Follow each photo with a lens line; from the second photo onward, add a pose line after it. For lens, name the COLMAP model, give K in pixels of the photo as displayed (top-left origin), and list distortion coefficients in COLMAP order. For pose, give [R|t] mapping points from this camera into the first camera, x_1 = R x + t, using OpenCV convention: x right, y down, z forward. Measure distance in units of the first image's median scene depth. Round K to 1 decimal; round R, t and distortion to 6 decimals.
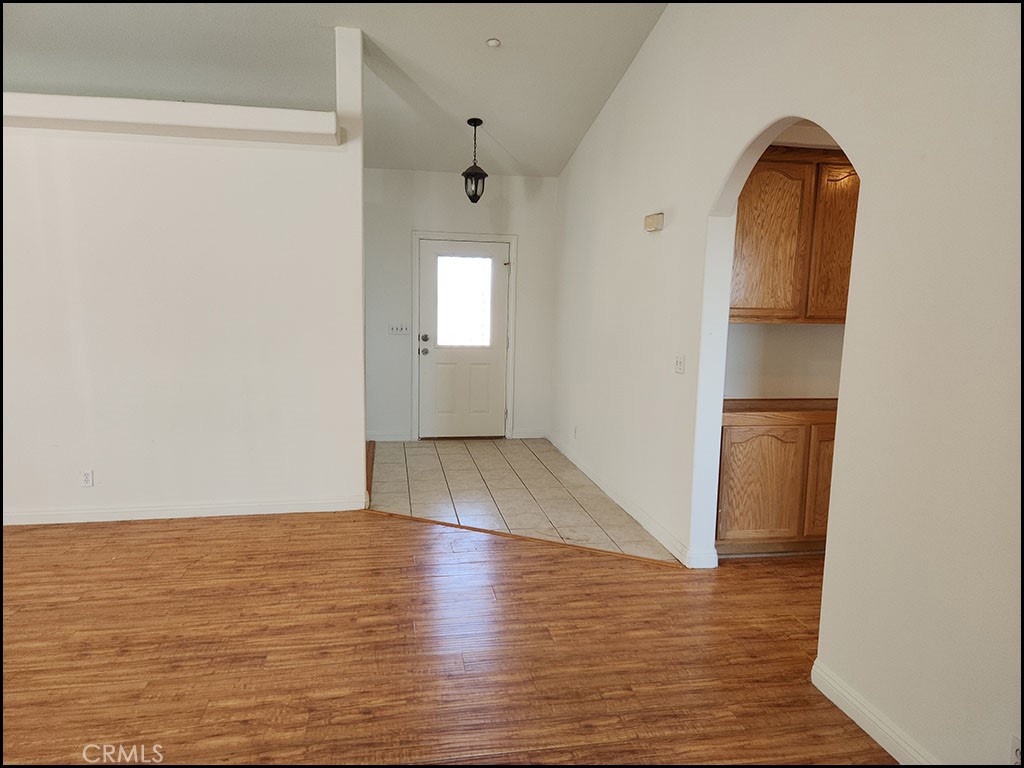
lens RADIAL K [[688.6, 0, 513.5], [0, 688.6, 383.8], [0, 0, 1]] dist [0.002668, -0.001506]
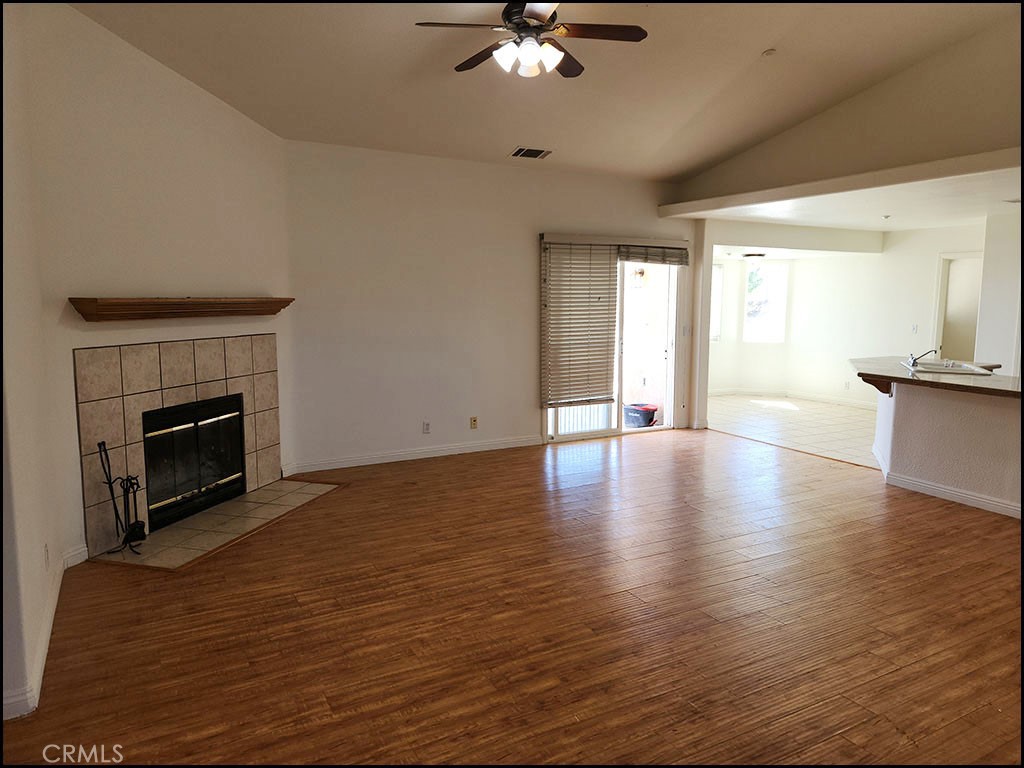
lens RADIAL K [[688.6, 0, 510.7], [0, 688.6, 382.3], [0, 0, 1]] dist [0.002668, -0.001506]
pose [[-0.949242, 0.006229, -0.314485, 0.108497], [-0.073768, 0.967512, 0.241824, -0.239083], [0.305775, 0.252749, -0.917943, 1.796440]]
